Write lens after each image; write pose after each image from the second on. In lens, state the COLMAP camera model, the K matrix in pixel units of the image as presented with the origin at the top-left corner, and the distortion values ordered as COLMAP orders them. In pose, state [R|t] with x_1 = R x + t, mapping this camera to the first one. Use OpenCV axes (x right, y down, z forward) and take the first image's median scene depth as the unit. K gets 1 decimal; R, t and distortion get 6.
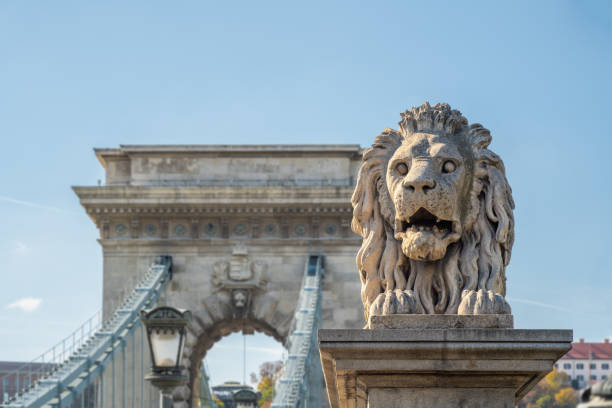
lens RADIAL K [[1808.8, 0, 306.0], [0, 1808.8, 204.0], [0, 0, 1]] dist [-0.039834, -0.007516]
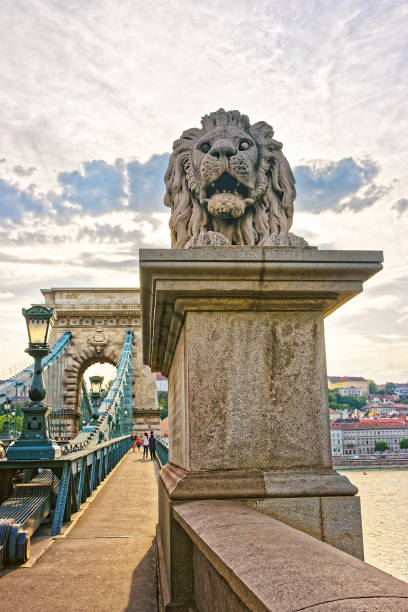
lens RADIAL K [[666.6, 0, 191.9], [0, 666.6, 287.0], [0, 0, 1]] dist [0.017936, 0.008105]
pose [[0.995095, 0.001371, 0.098916, -0.000690], [0.003419, 0.998830, -0.048238, 0.069226], [-0.098866, 0.048340, 0.993926, 0.398871]]
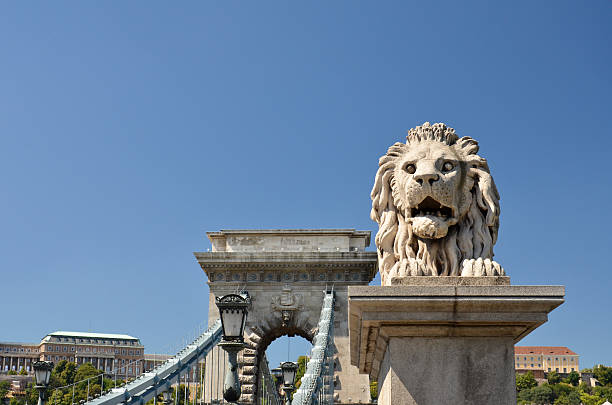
lens RADIAL K [[975.9, 0, 306.0], [0, 975.9, 202.5], [0, 0, 1]] dist [0.032042, -0.005675]
pose [[0.999847, -0.000576, -0.017459, -0.006355], [-0.000607, 0.997704, -0.067716, 0.036788], [0.017458, 0.067717, 0.997552, 0.225246]]
